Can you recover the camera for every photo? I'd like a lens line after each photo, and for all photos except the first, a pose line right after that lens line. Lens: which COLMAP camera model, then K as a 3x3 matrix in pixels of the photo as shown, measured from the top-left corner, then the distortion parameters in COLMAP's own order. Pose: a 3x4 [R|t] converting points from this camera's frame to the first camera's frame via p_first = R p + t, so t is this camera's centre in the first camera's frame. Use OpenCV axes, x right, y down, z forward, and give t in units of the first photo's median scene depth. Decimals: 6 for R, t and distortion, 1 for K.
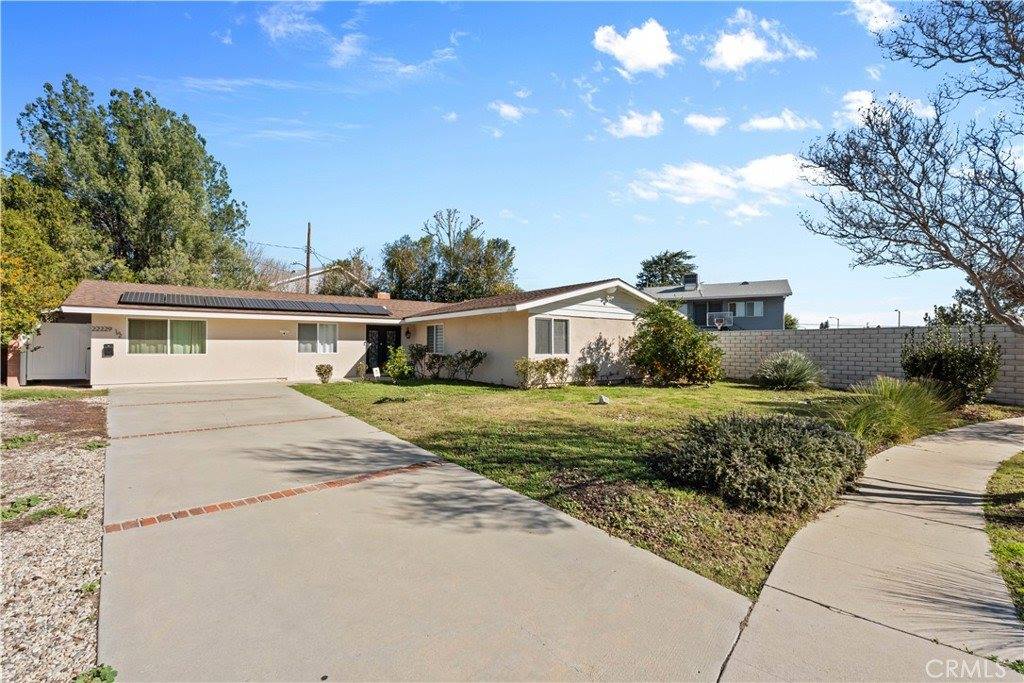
lens RADIAL K [[461.5, 0, 511.3], [0, 461.5, 340.4], [0, 0, 1]] dist [-0.010803, -0.000386]
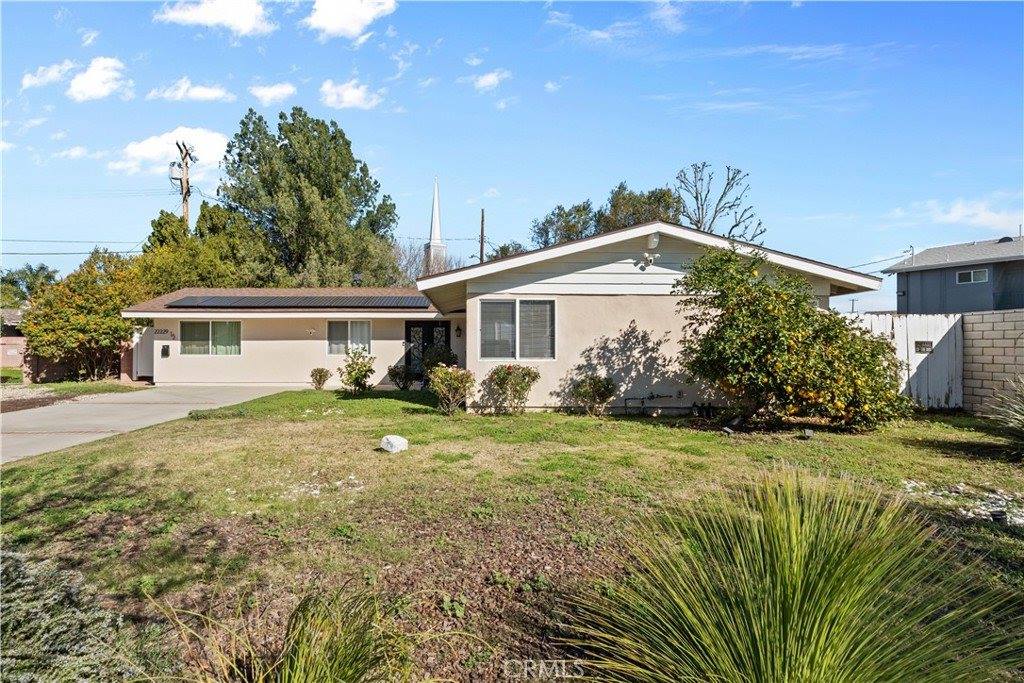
lens RADIAL K [[536.0, 0, 511.3], [0, 536.0, 347.9], [0, 0, 1]] dist [-0.003601, -0.000049]
pose [[0.811984, -0.001725, -0.583678, 0.471939], [0.009895, 0.999893, 0.010810, 0.007564], [0.583596, -0.014553, 0.811914, 0.408128]]
